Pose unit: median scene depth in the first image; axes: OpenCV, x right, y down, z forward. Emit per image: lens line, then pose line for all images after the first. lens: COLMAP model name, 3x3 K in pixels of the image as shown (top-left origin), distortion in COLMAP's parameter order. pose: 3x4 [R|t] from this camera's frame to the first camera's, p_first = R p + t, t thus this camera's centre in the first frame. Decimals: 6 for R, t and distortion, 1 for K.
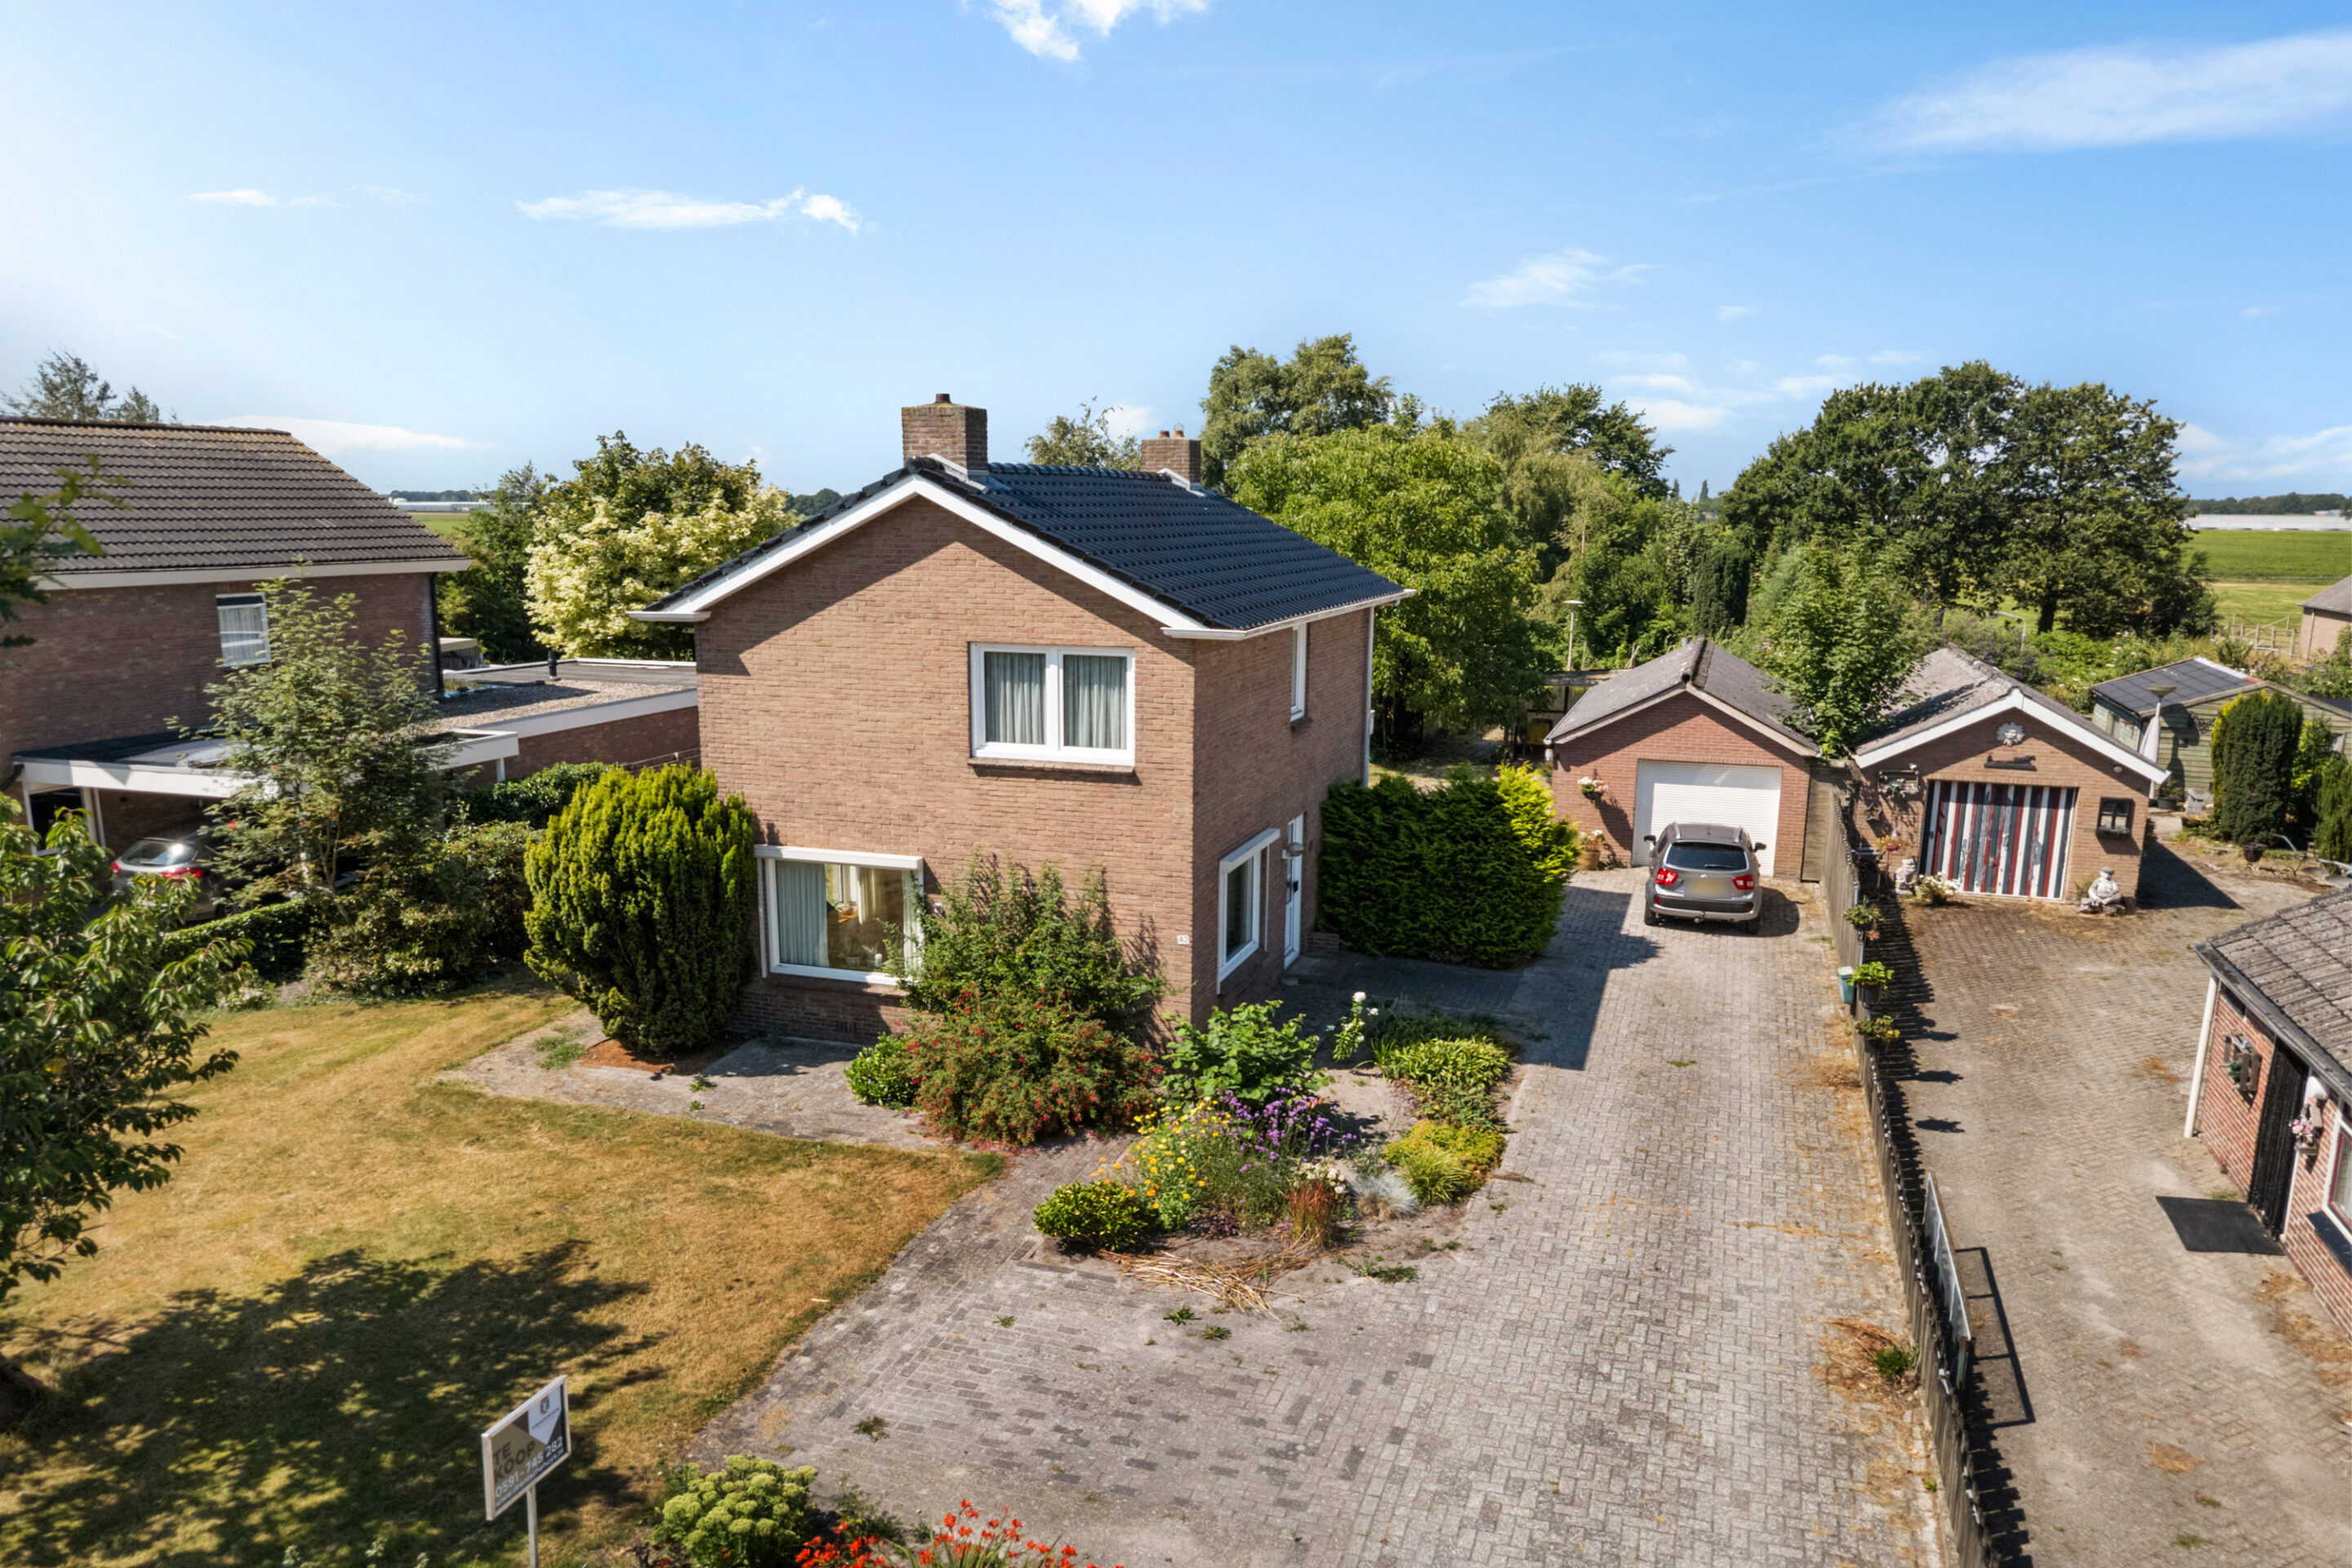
lens RADIAL K [[1591.8, 0, 1258.1], [0, 1591.8, 846.5], [0, 0, 1]] dist [-0.002369, -0.001171]
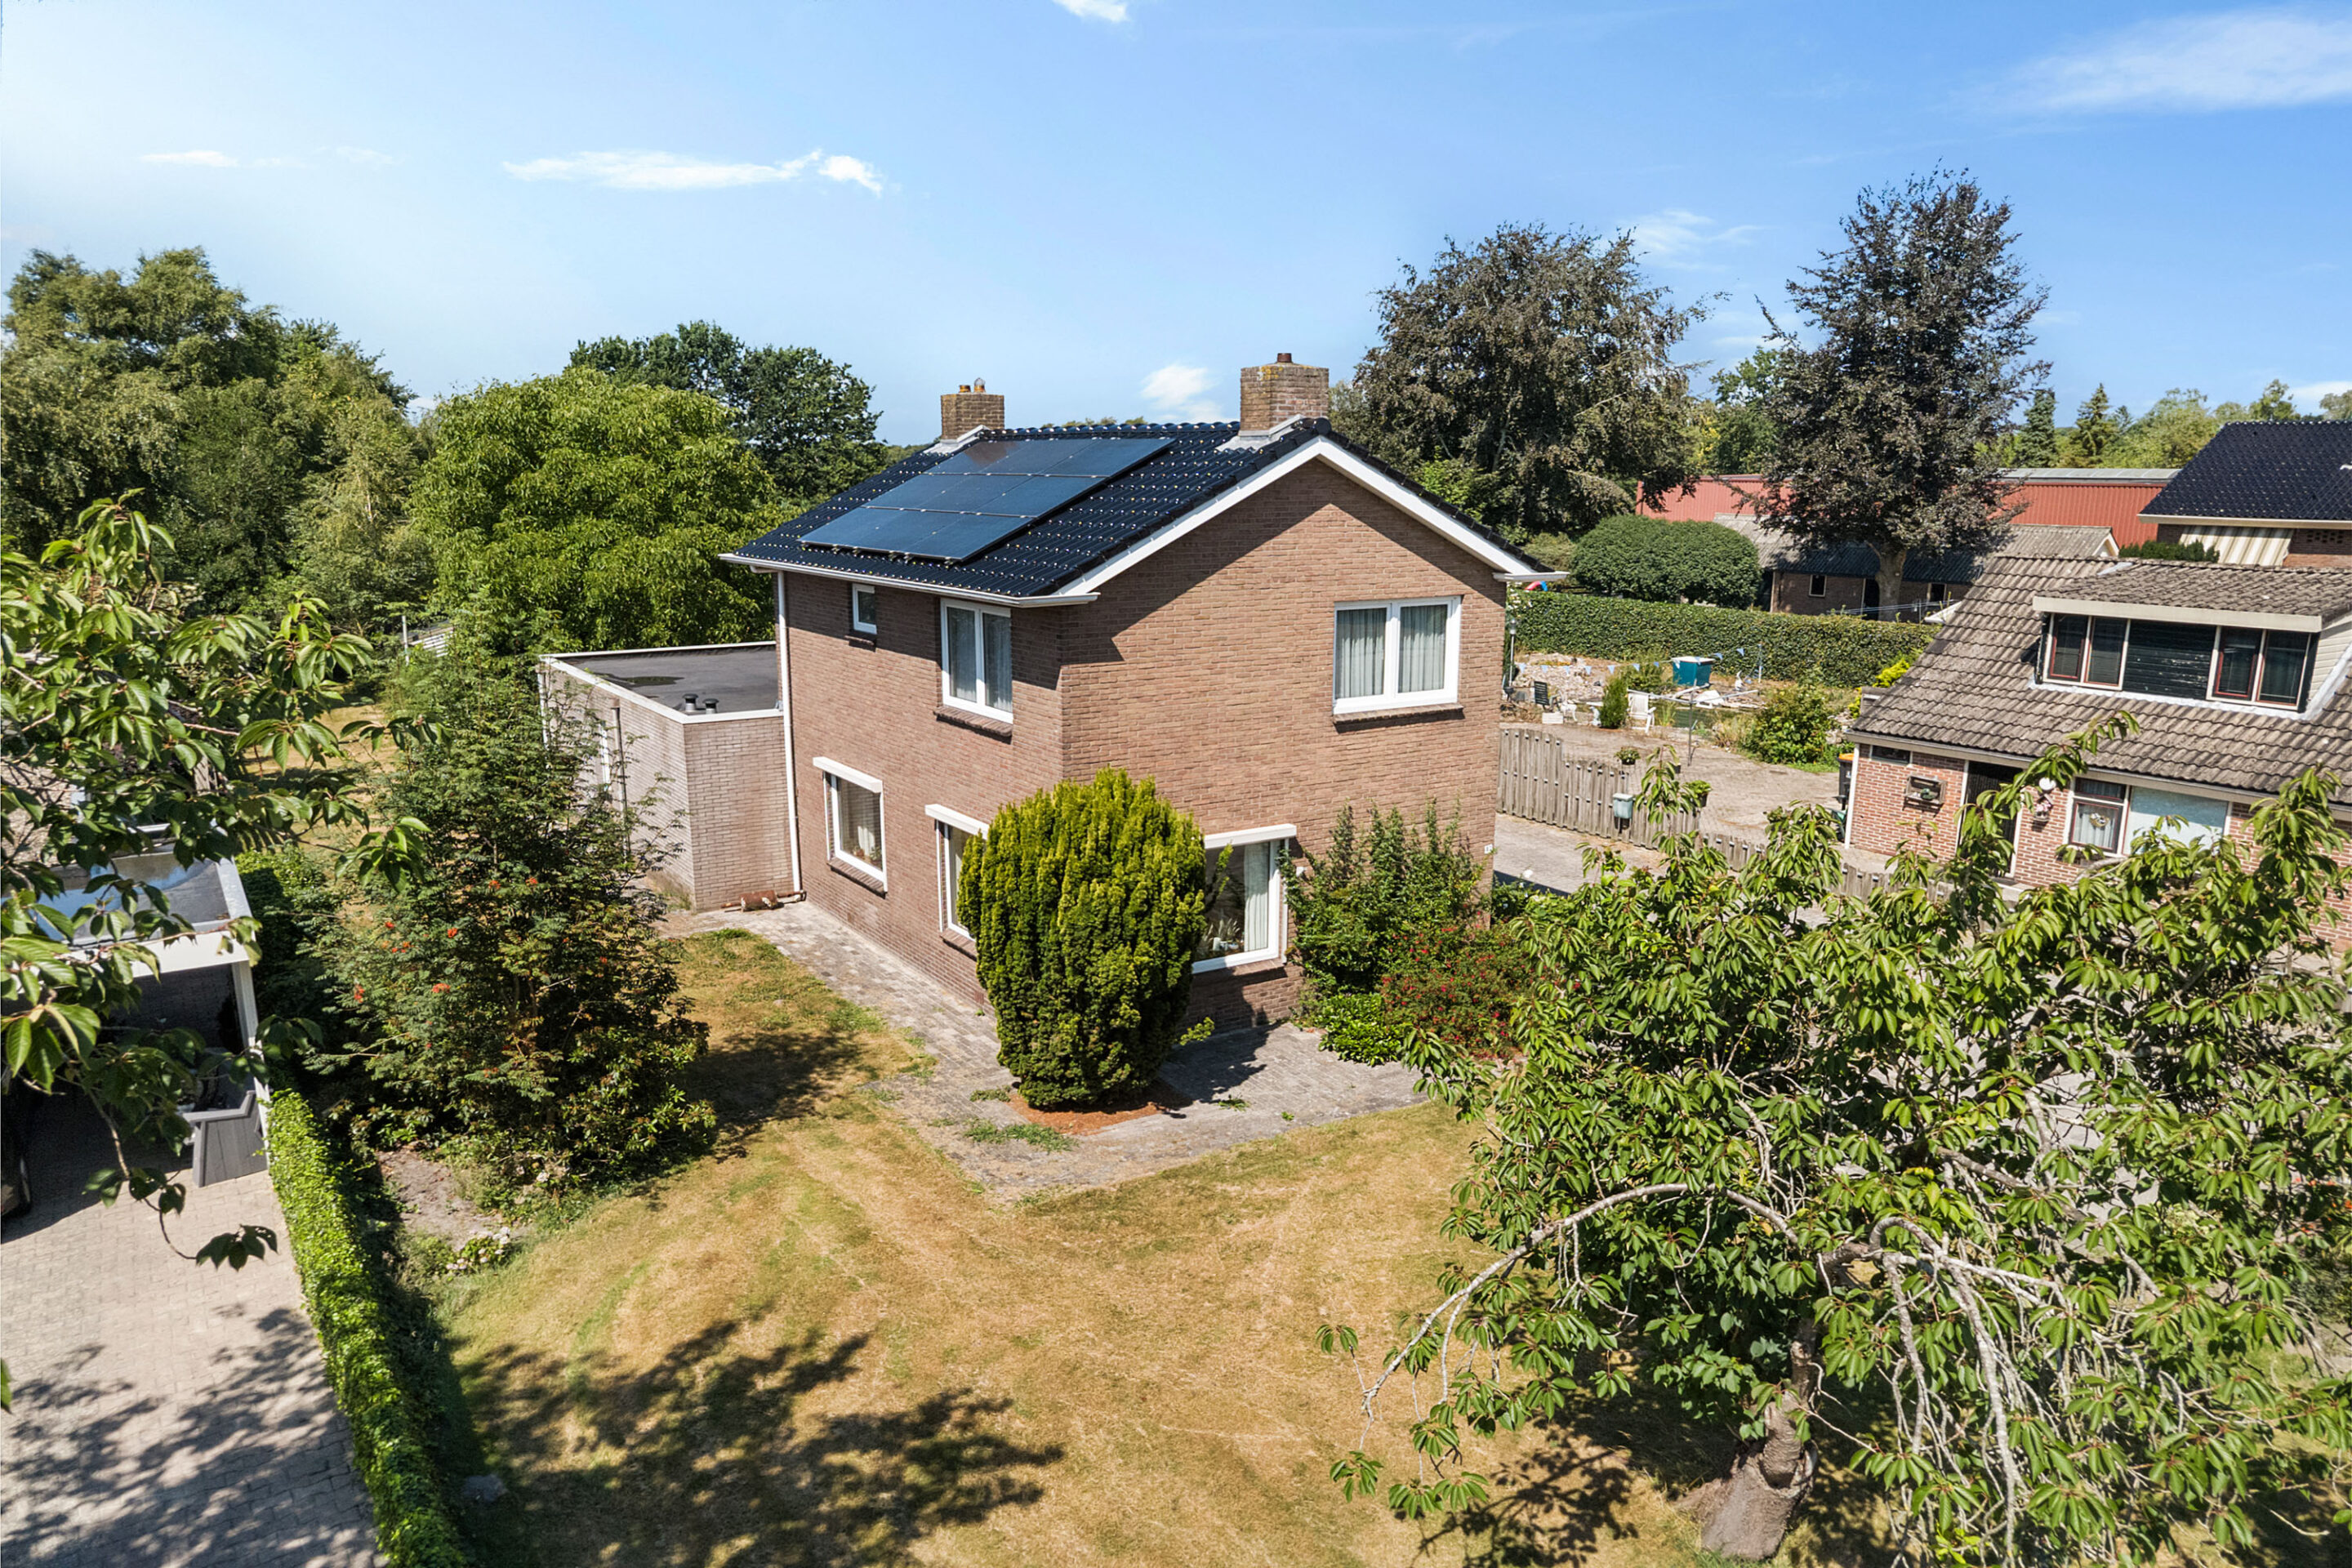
lens RADIAL K [[1586.7, 0, 1221.0], [0, 1586.7, 787.5], [0, 0, 1]] dist [-0.001410, -0.002368]
pose [[0.634596, -0.161302, 0.755824, -0.963563], [0.164867, 0.983720, 0.071513, -0.092221], [-0.755054, 0.079229, 0.650858, 0.391879]]
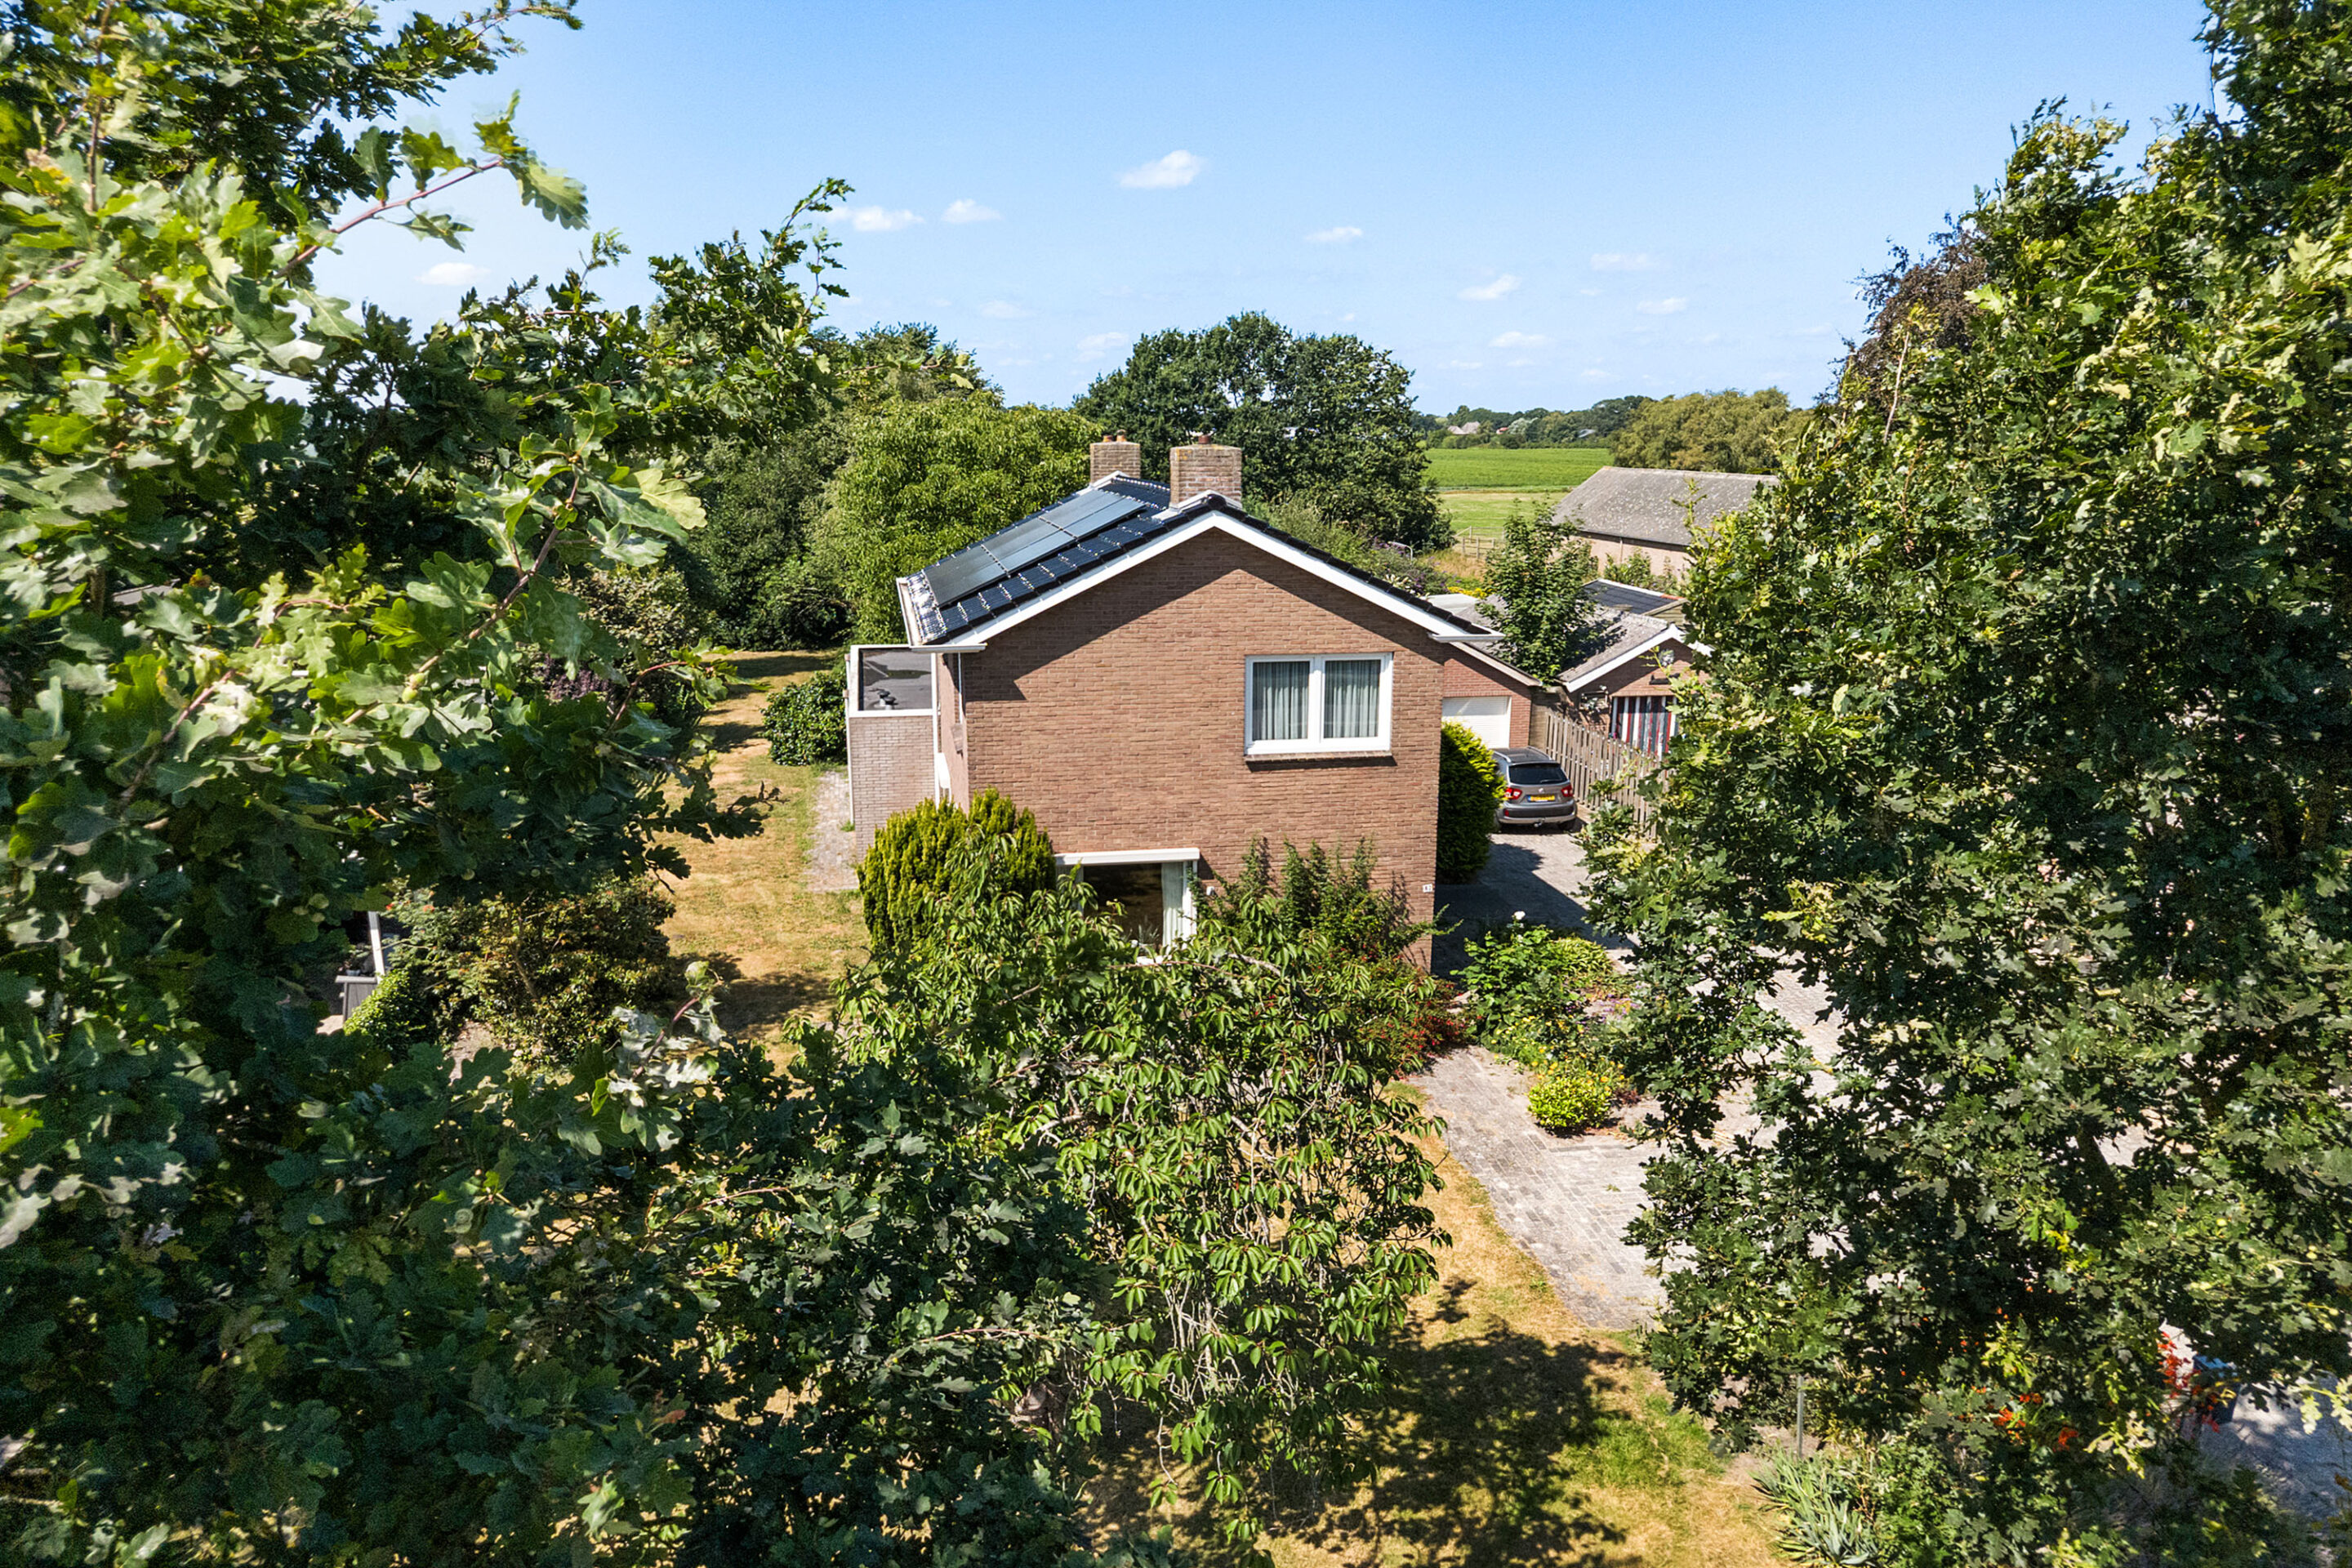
lens RADIAL K [[1591.8, 0, 1258.1], [0, 1591.8, 846.5], [0, 0, 1]] dist [-0.002369, -0.001171]
pose [[0.871439, -0.126996, 0.473779, -0.698114], [0.103267, 0.991754, 0.075897, -0.075076], [-0.479511, -0.017214, 0.877367, -0.001572]]
